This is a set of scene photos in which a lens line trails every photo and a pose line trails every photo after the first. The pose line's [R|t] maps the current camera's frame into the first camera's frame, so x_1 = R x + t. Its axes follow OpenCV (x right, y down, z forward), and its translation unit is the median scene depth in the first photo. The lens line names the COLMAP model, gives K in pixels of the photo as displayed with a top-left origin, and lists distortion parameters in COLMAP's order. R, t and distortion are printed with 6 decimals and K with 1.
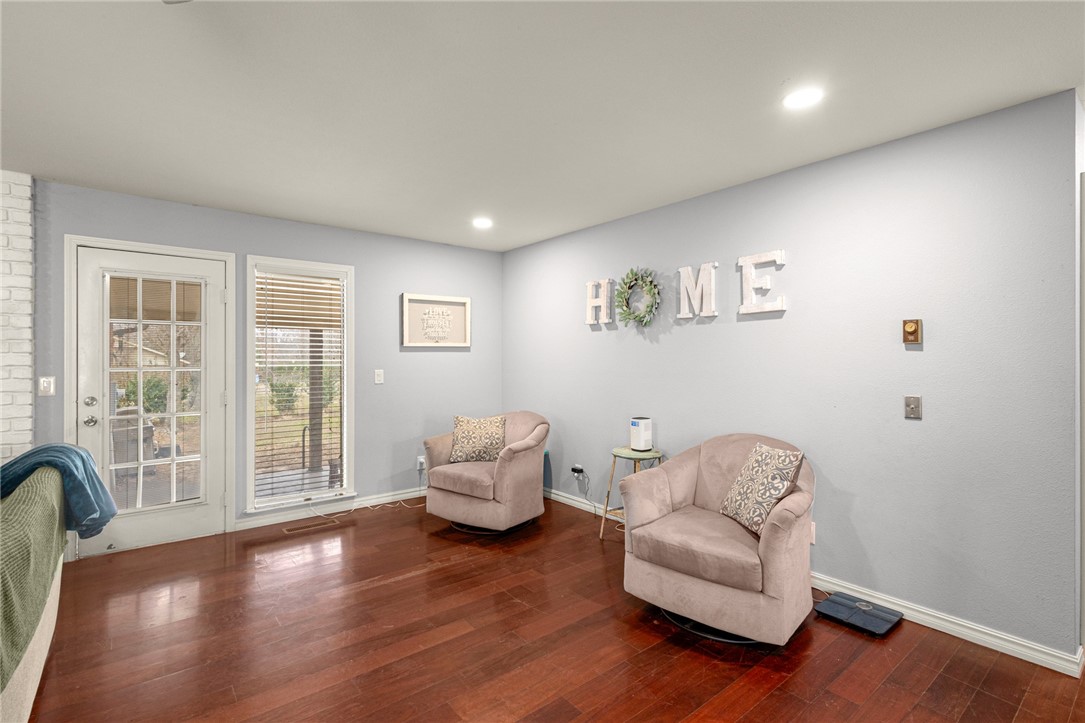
lens RADIAL K [[504.8, 0, 544.0], [0, 504.8, 363.7], [0, 0, 1]] dist [0.008171, -0.001318]
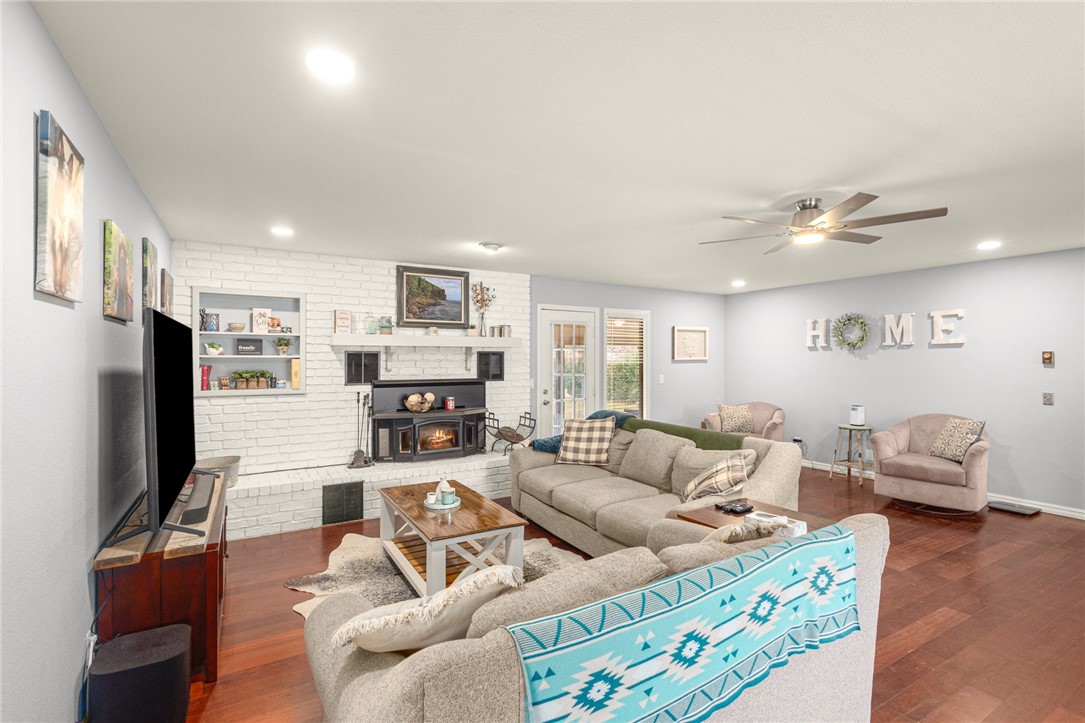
lens RADIAL K [[504.8, 0, 539.6], [0, 504.8, 368.0], [0, 0, 1]] dist [0.008171, -0.001318]
pose [[0.990481, 0.003041, -0.137619, -0.660214], [-0.002166, 0.999977, 0.006502, -0.026044], [0.137636, -0.006142, 0.990464, -0.842970]]
